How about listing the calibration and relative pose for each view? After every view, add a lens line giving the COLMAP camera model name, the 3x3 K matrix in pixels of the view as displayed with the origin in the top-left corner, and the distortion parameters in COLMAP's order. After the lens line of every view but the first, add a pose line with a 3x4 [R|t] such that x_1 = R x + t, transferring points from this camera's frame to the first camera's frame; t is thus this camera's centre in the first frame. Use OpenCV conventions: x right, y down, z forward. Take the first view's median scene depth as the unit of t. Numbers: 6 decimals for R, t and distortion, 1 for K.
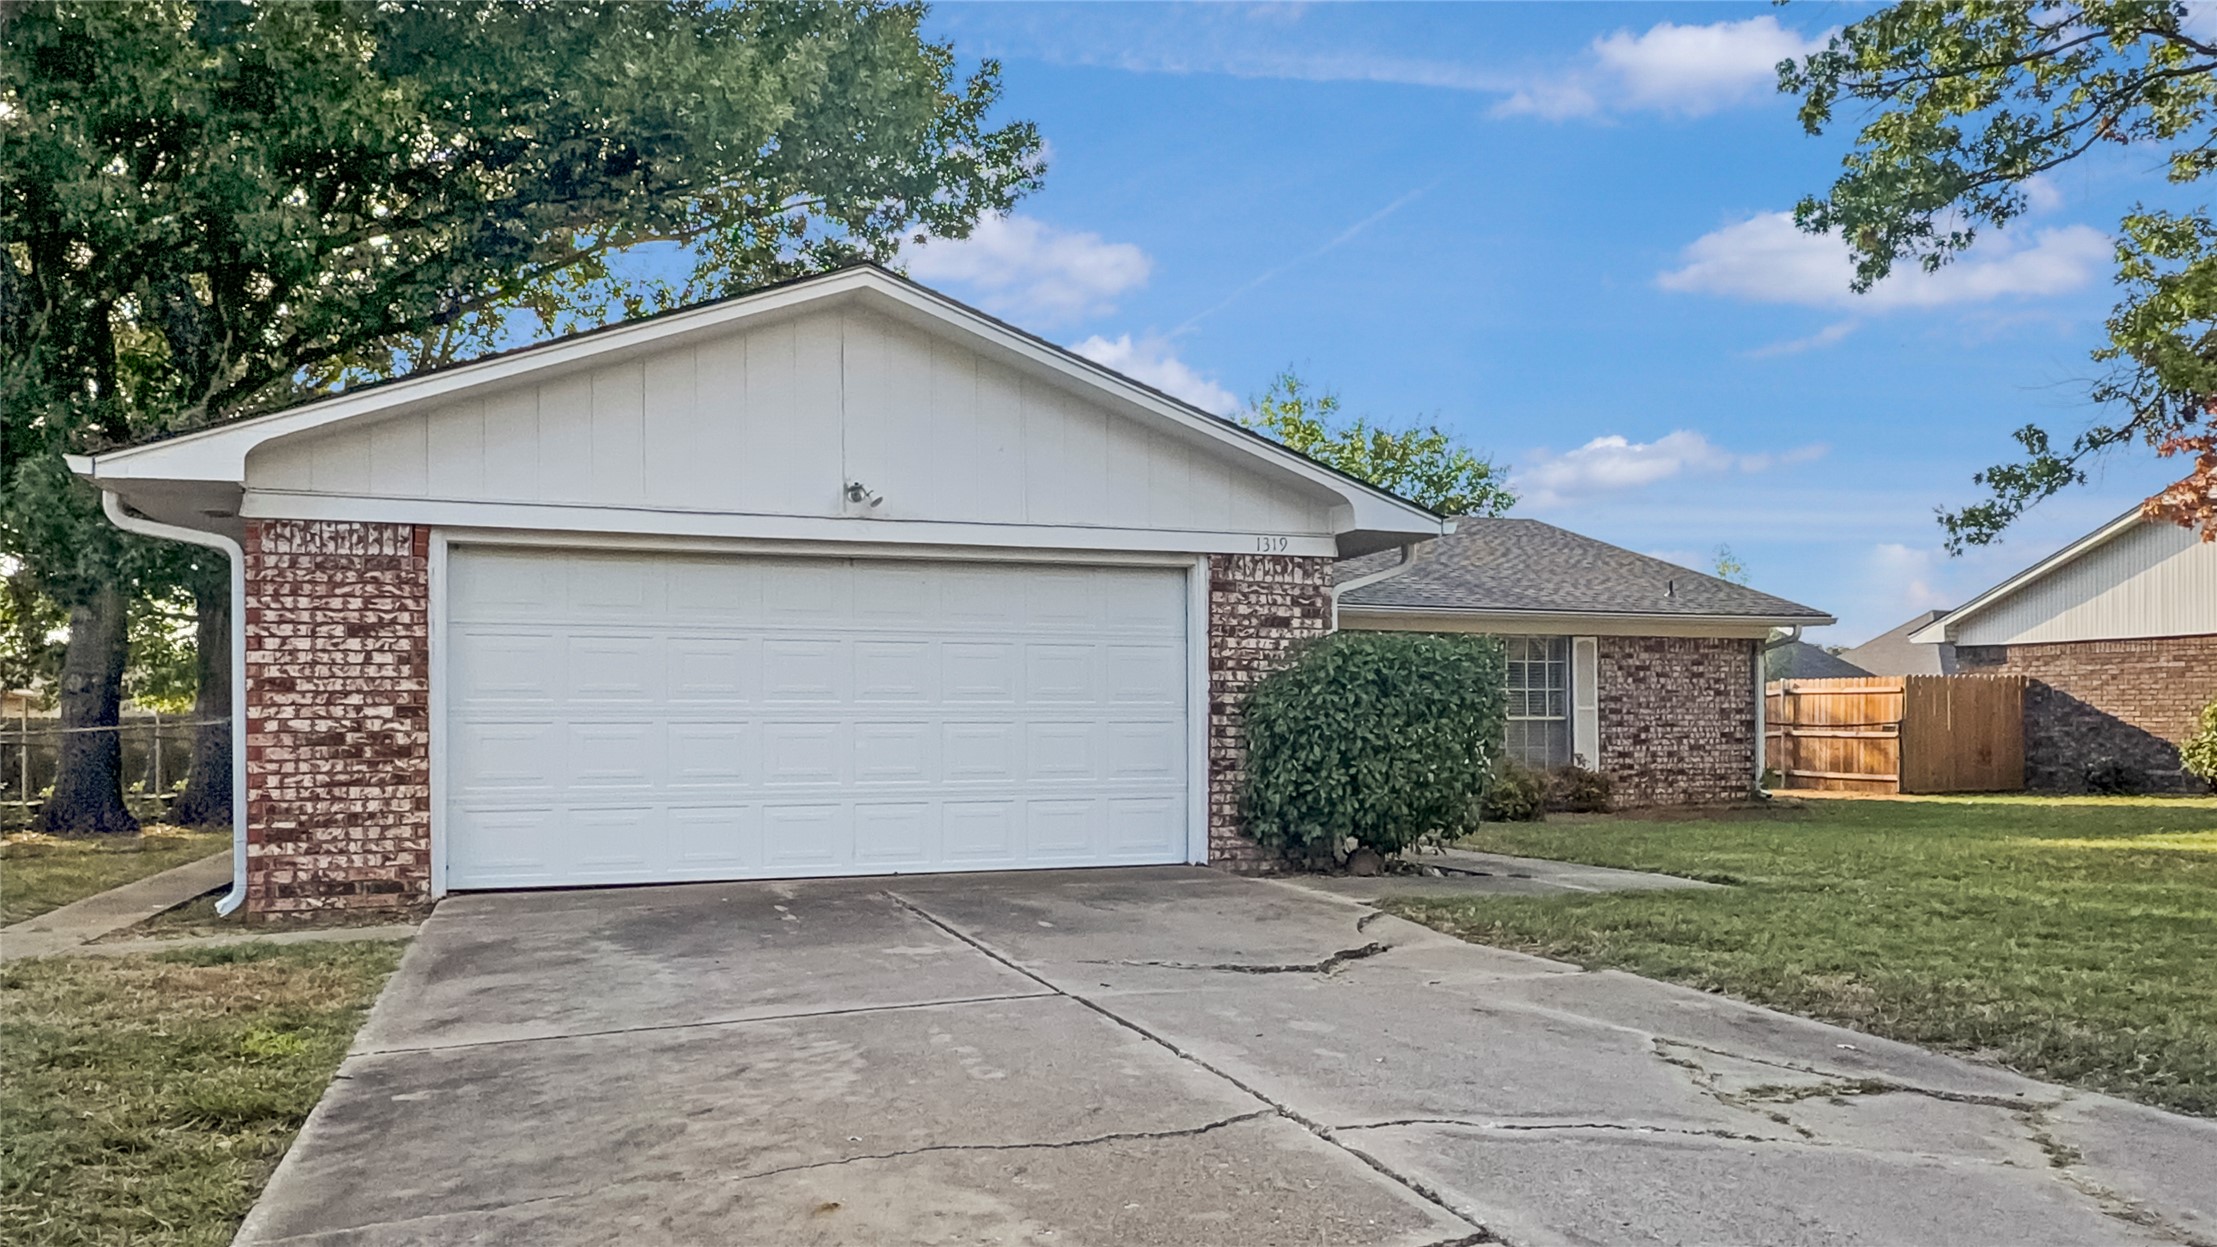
lens RADIAL K [[1508.5, 0, 1107.9], [0, 1508.5, 627.0], [0, 0, 1]] dist [0.003611, 0.000458]
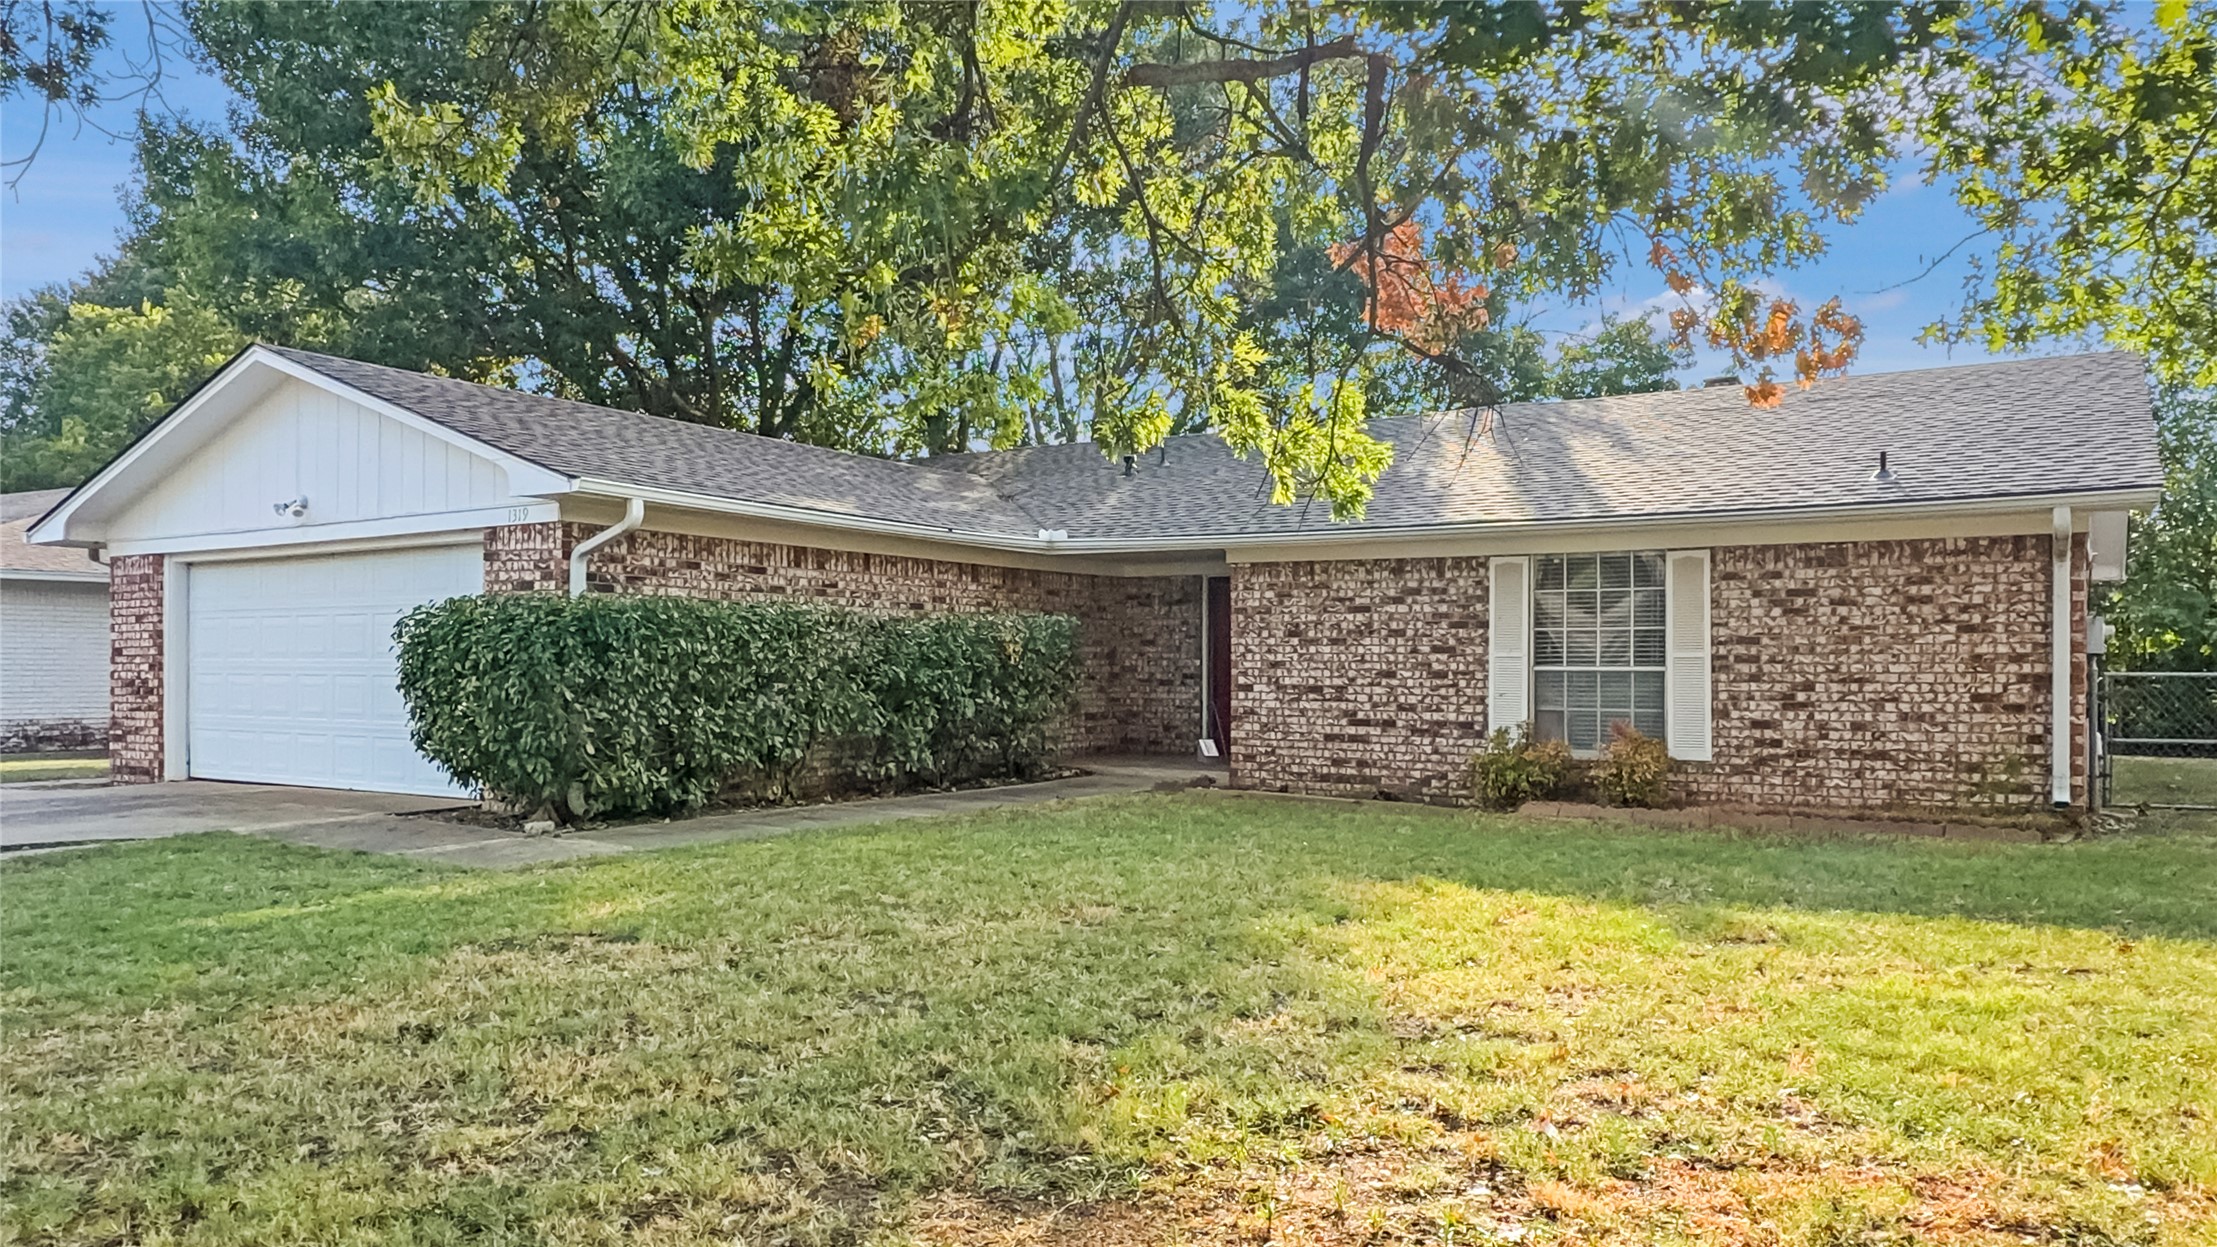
lens RADIAL K [[1508.5, 0, 1107.8], [0, 1508.5, 628.6], [0, 0, 1]] dist [0.003611, 0.000458]
pose [[0.617296, -0.014925, -0.786589, 0.685992], [0.049879, 0.998551, 0.020198, 0.014872], [0.785148, -0.051702, 0.617146, 0.367822]]
